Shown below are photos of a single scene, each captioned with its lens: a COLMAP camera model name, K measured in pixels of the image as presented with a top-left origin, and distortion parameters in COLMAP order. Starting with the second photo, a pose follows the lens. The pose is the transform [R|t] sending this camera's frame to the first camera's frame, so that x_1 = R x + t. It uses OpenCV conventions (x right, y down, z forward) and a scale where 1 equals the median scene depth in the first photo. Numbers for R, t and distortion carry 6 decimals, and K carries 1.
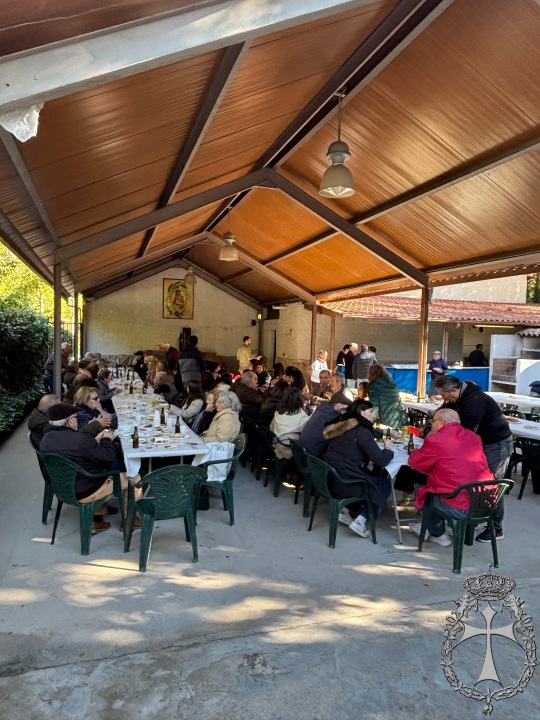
lens RADIAL K [[480.9, 0, 273.0], [0, 480.9, 361.4], [0, 0, 1]] dist [-0.000847, -0.001556]
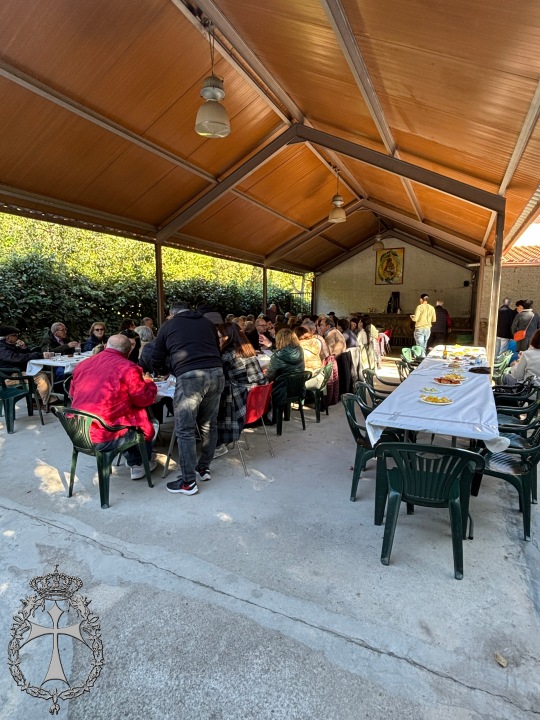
lens RADIAL K [[377.9, 0, 269.7], [0, 377.9, 361.4], [0, 0, 1]] dist [-0.000449, -0.000067]
pose [[0.697570, 0.069388, -0.713149, 0.826290], [-0.017505, 0.996653, 0.079850, 0.083545], [0.716303, -0.043217, 0.696450, 0.571501]]
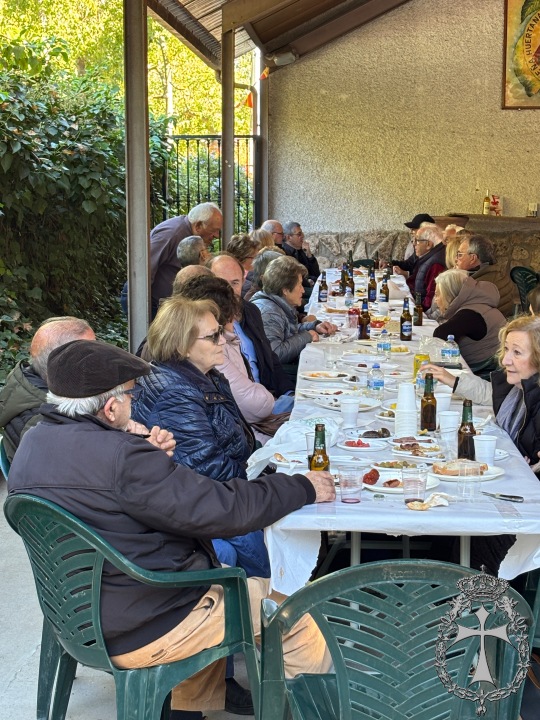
lens RADIAL K [[1507.9, 0, 269.9], [0, 1507.9, 359.1], [0, 0, 1]] dist [0.169841, 0.000000]
pose [[0.922349, 0.020495, -0.385814, 0.037247], [0.002794, 0.998212, 0.059707, 0.034026], [0.386348, -0.056149, 0.920642, 0.125760]]
